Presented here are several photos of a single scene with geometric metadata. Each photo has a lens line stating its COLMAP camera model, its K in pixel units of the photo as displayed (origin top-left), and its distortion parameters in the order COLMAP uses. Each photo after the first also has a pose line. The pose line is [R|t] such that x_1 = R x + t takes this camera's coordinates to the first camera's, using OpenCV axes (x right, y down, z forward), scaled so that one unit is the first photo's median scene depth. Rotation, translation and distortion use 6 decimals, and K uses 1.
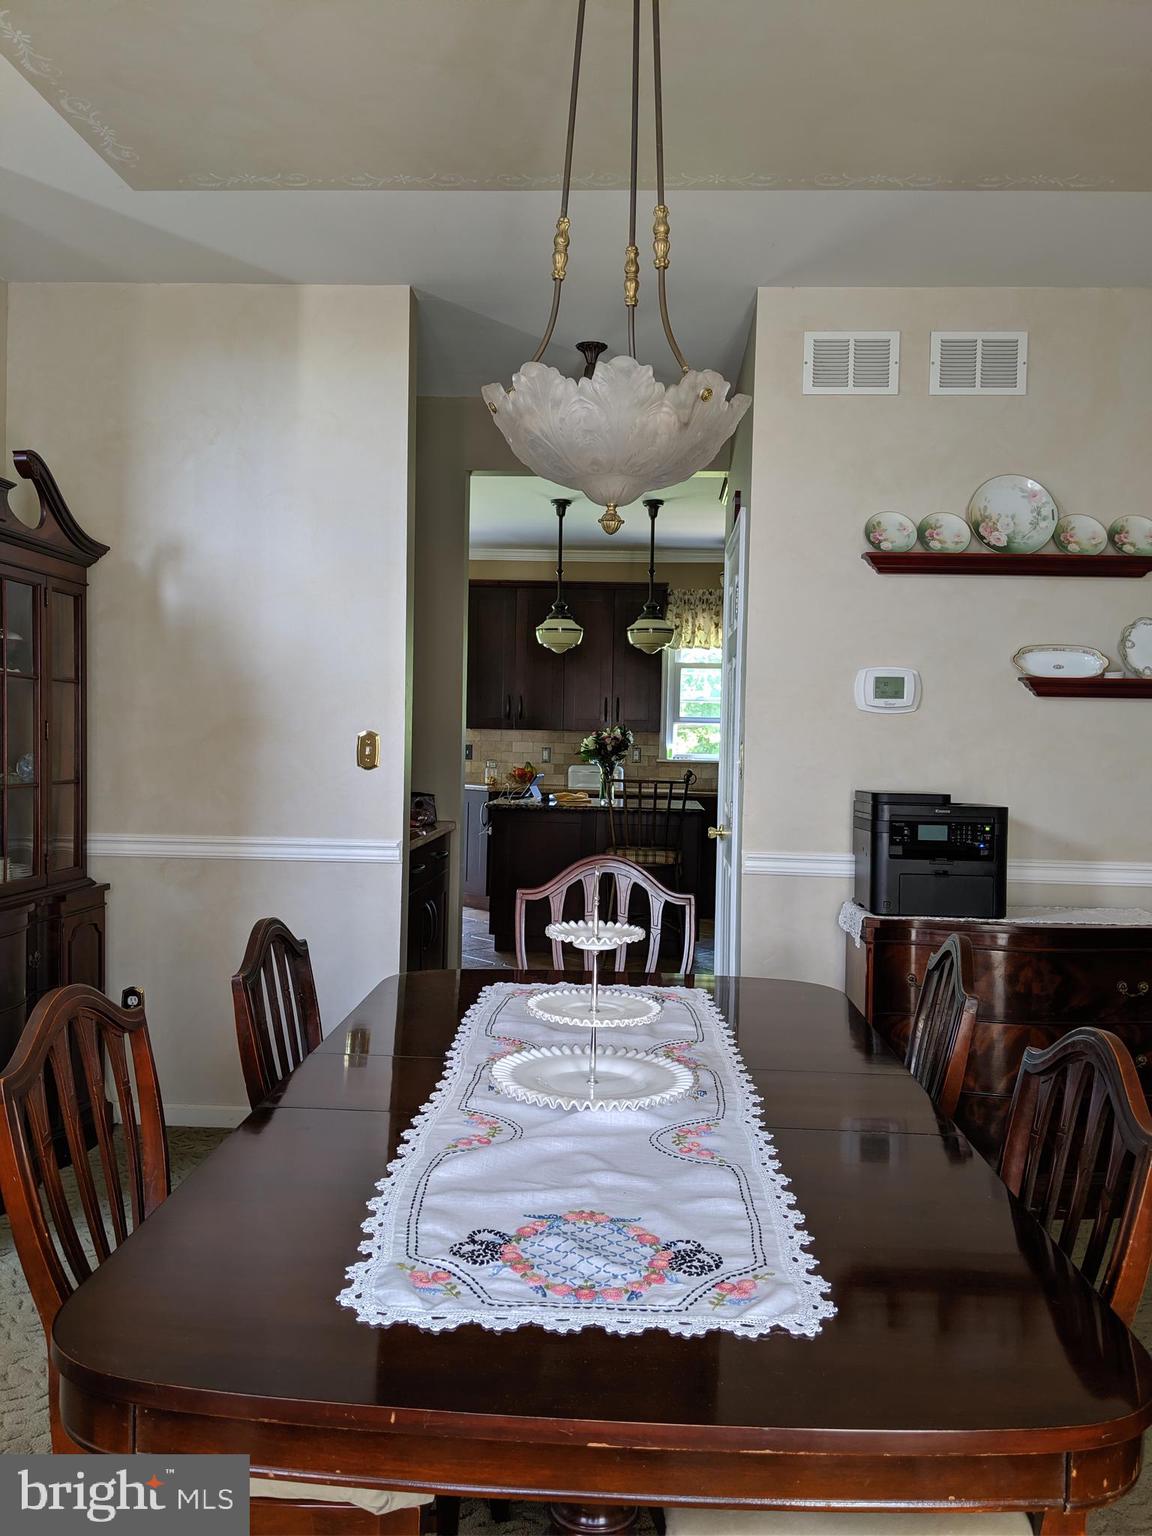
lens RADIAL K [[1227.7, 0, 581.1], [0, 1227.7, 761.4], [0, 0, 1]] dist [0.081922, -0.142455]
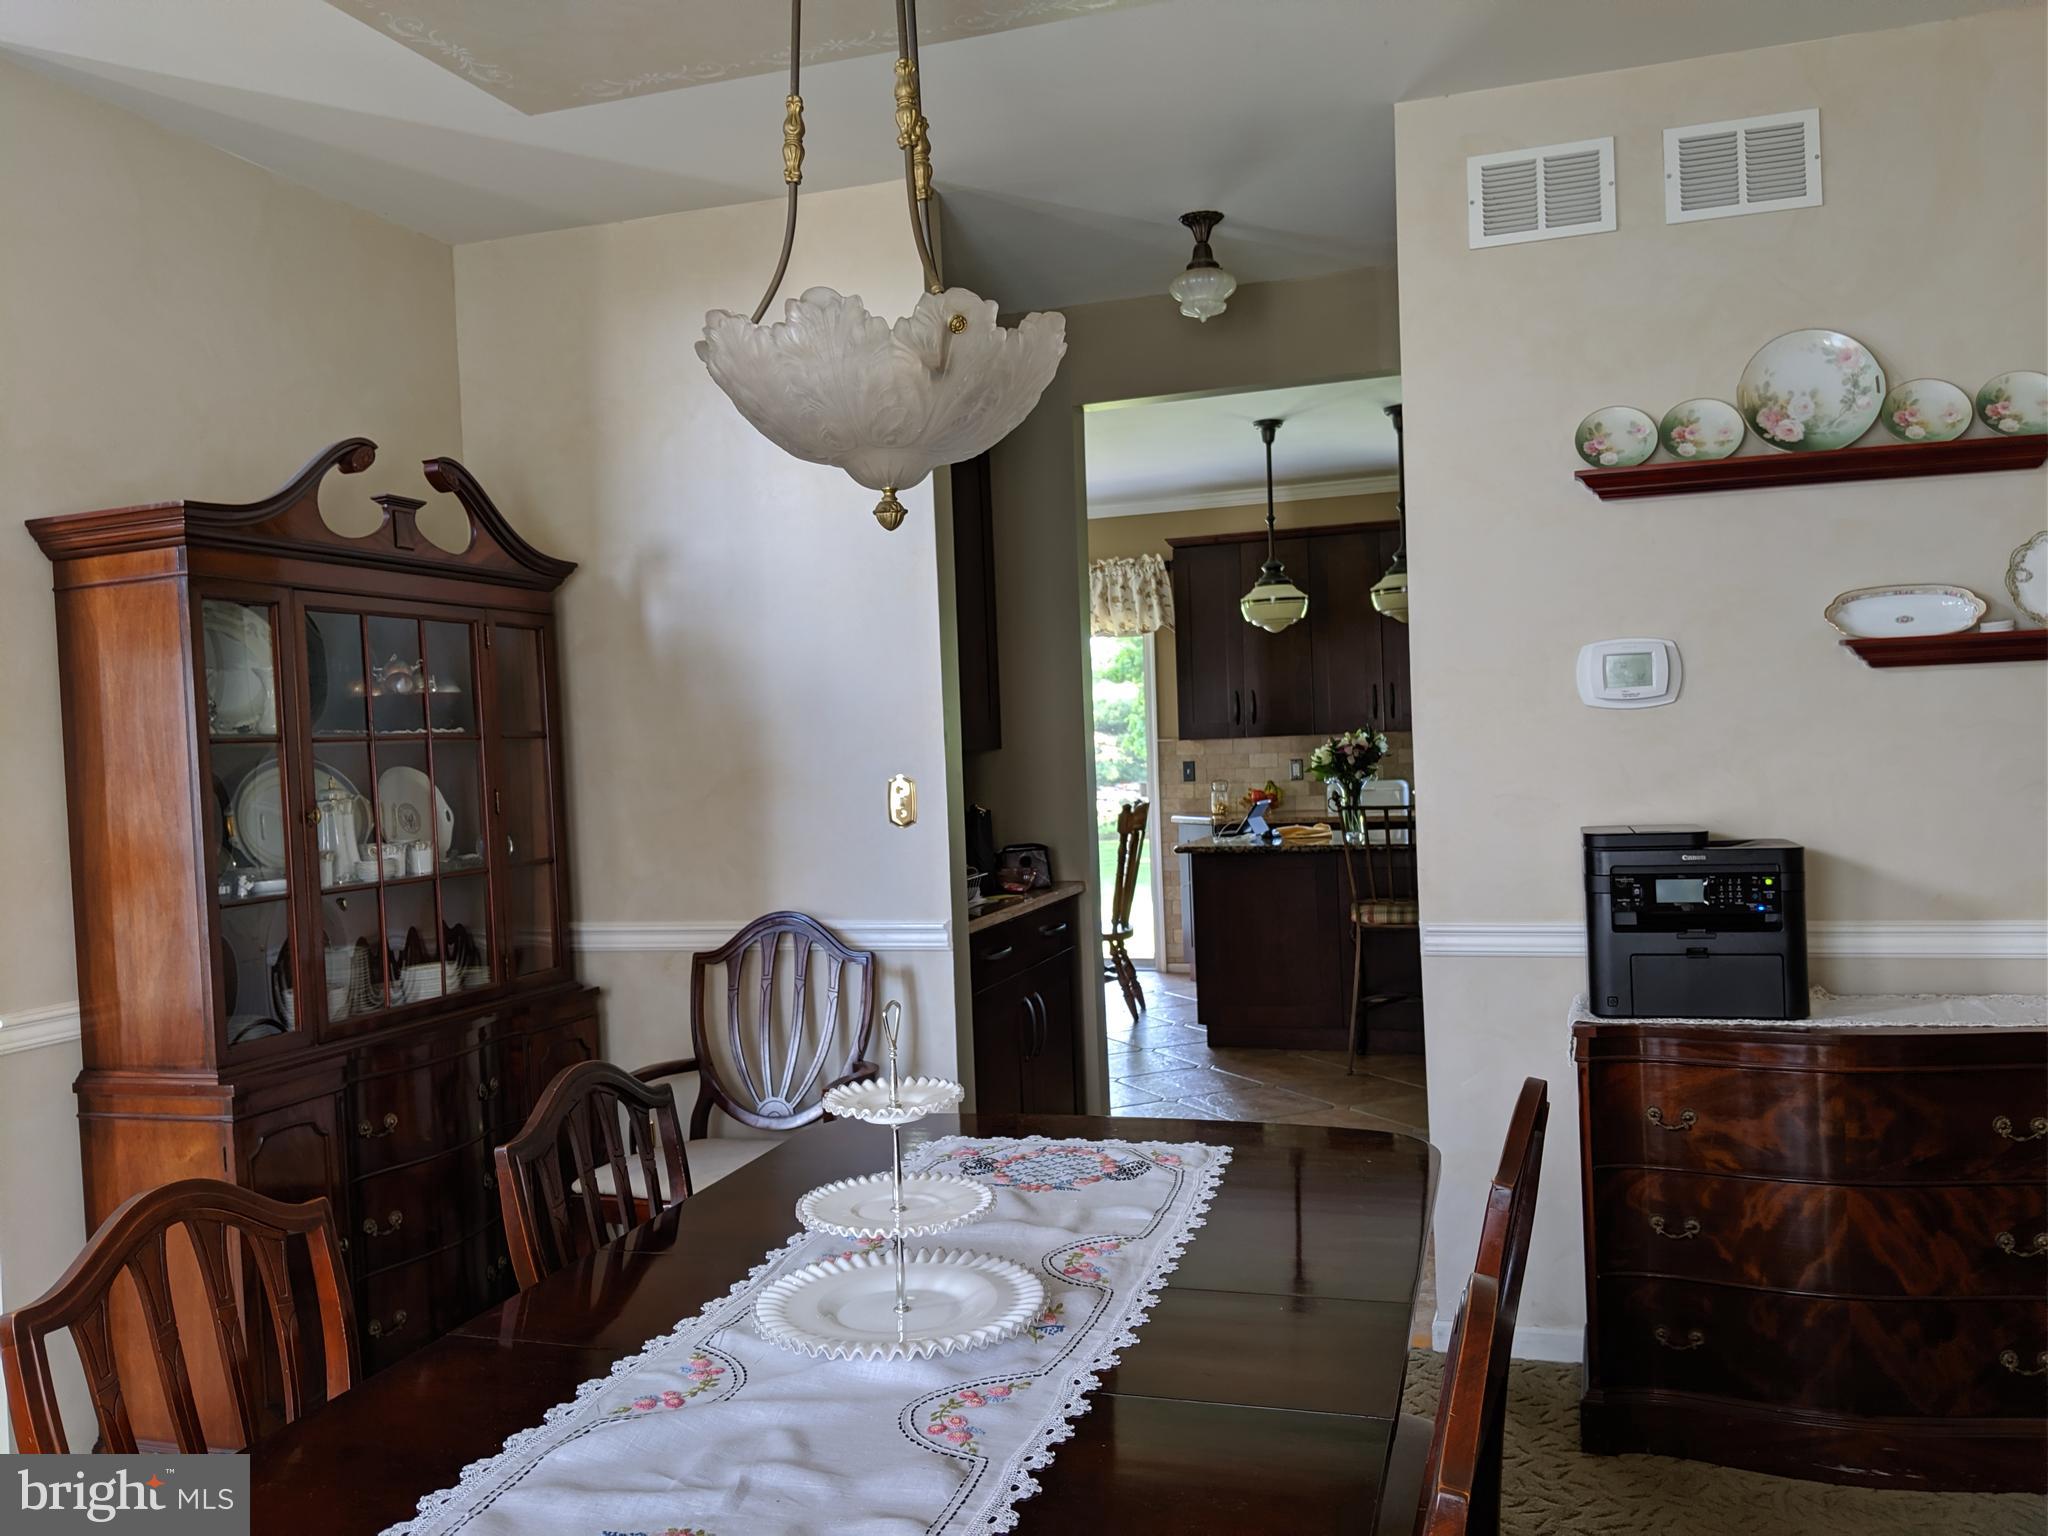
lens RADIAL K [[1645.5, 0, 1024.0], [0, 1645.5, 768.0], [0, 0, 1]] dist [0.072387, -0.132470]
pose [[0.963825, -0.055081, -0.260781, 0.167175], [0.055052, 0.998456, -0.007422, -0.018470], [0.260787, -0.007203, 0.965370, 0.053057]]
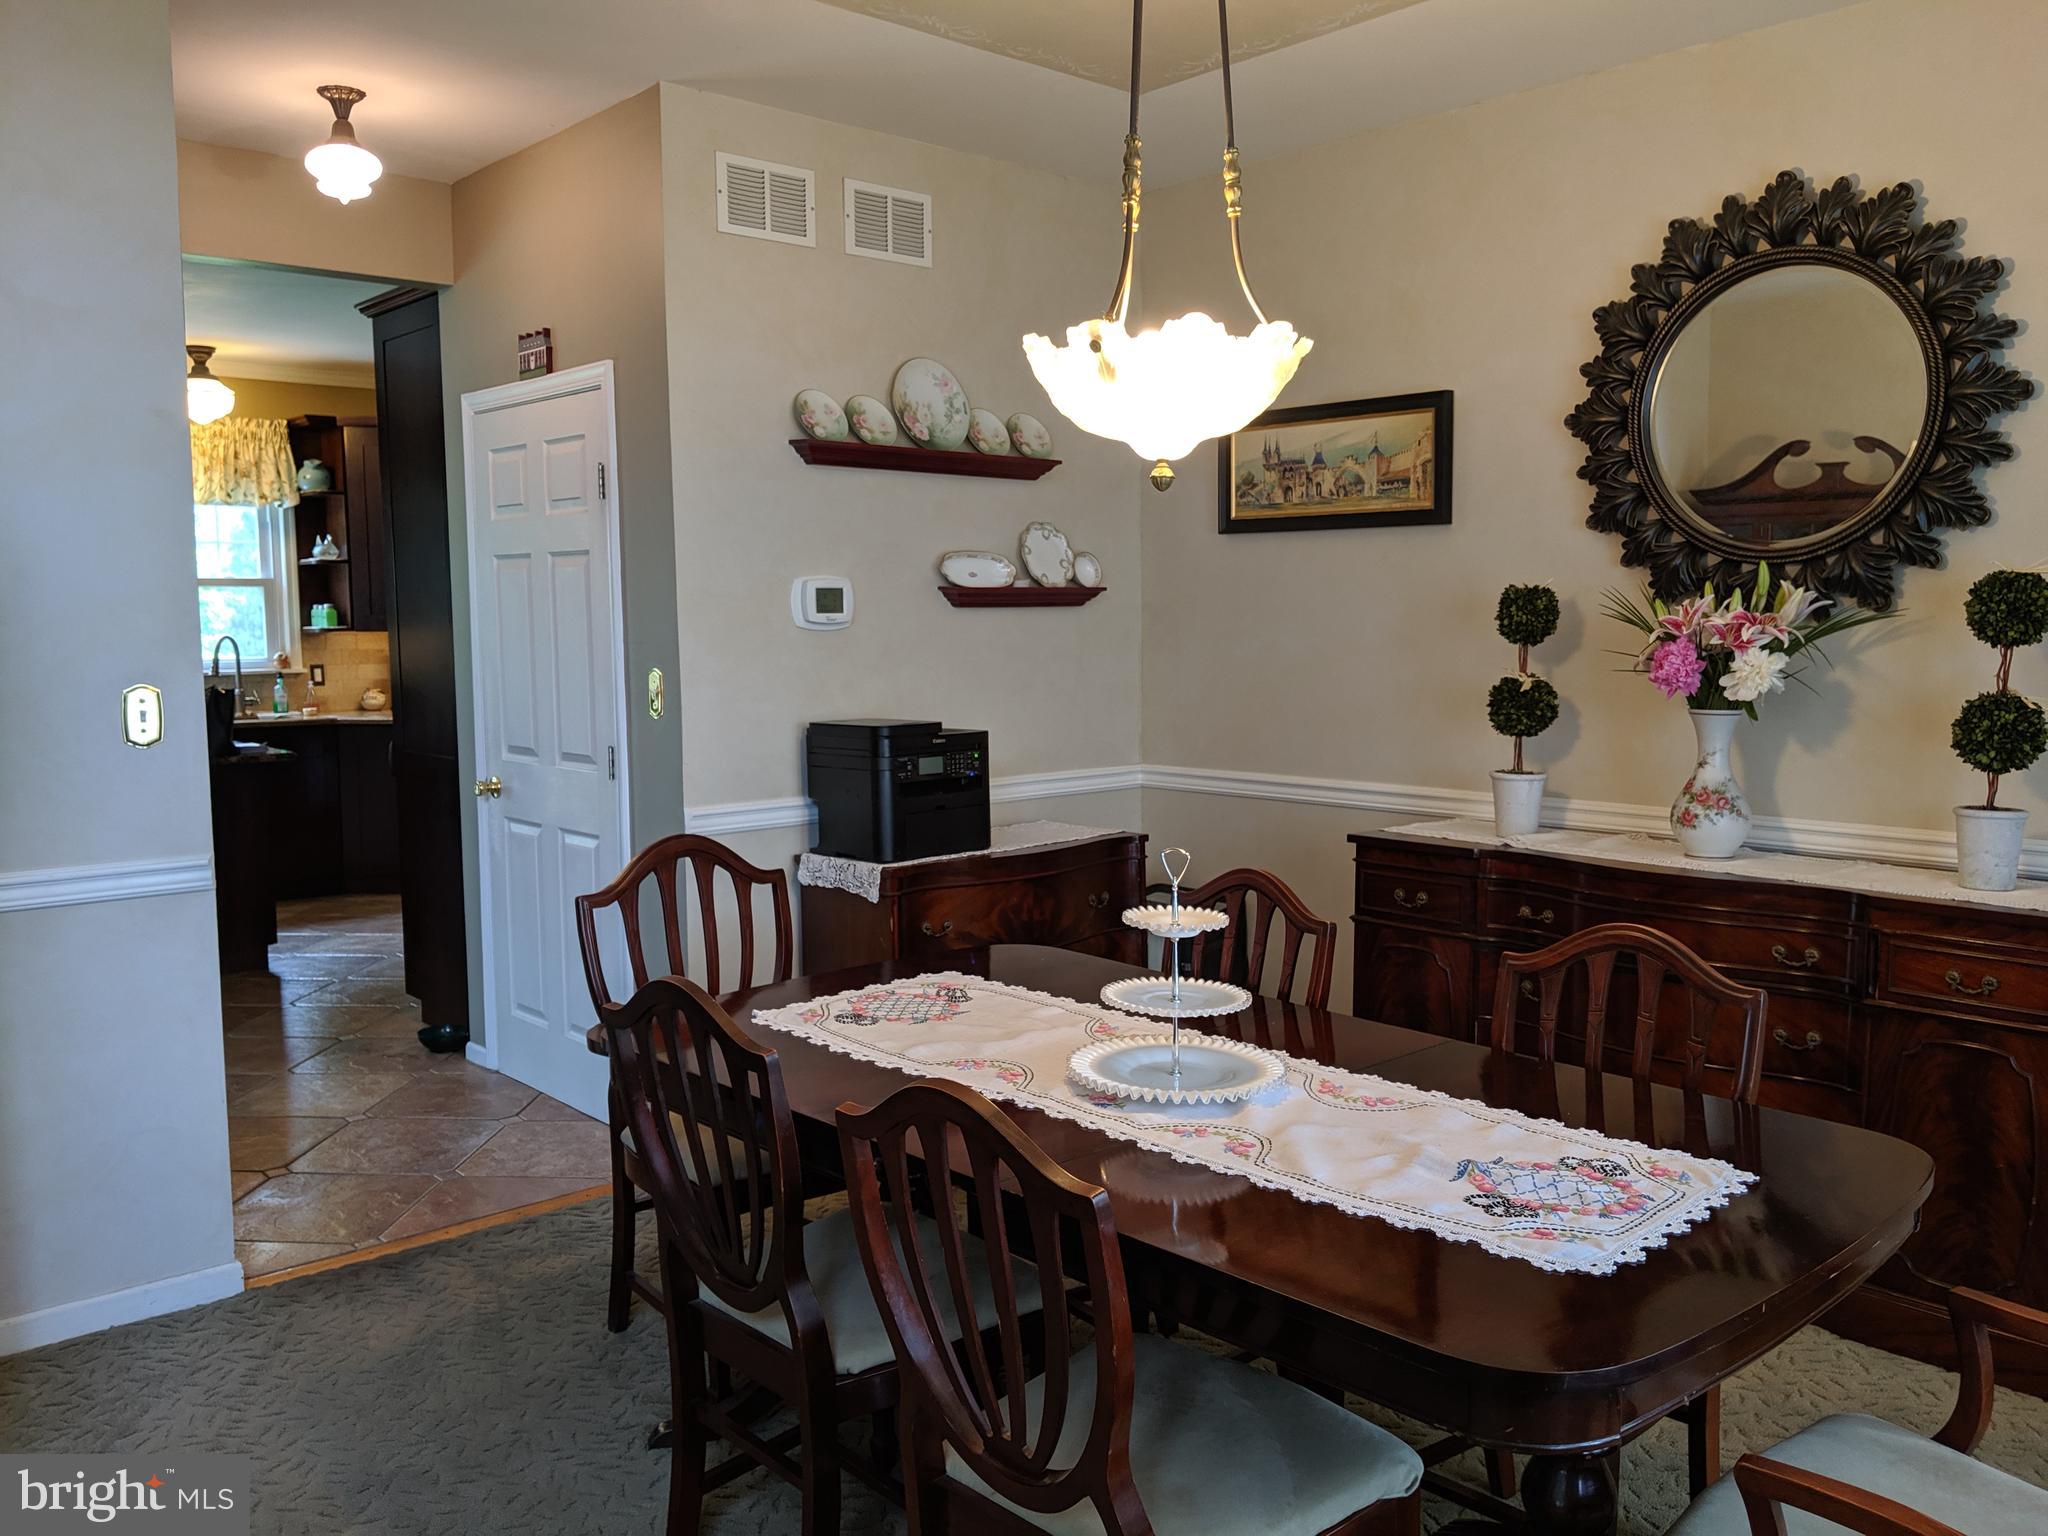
lens RADIAL K [[1621.1, 0, 1009.5], [0, 1621.1, 768.2], [0, 0, 1]] dist [0.148747, -0.396486]
pose [[0.716656, -0.093565, 0.691122, -0.455291], [0.036765, 0.994650, 0.096534, -0.048601], [-0.696457, -0.043772, 0.716263, 0.098515]]
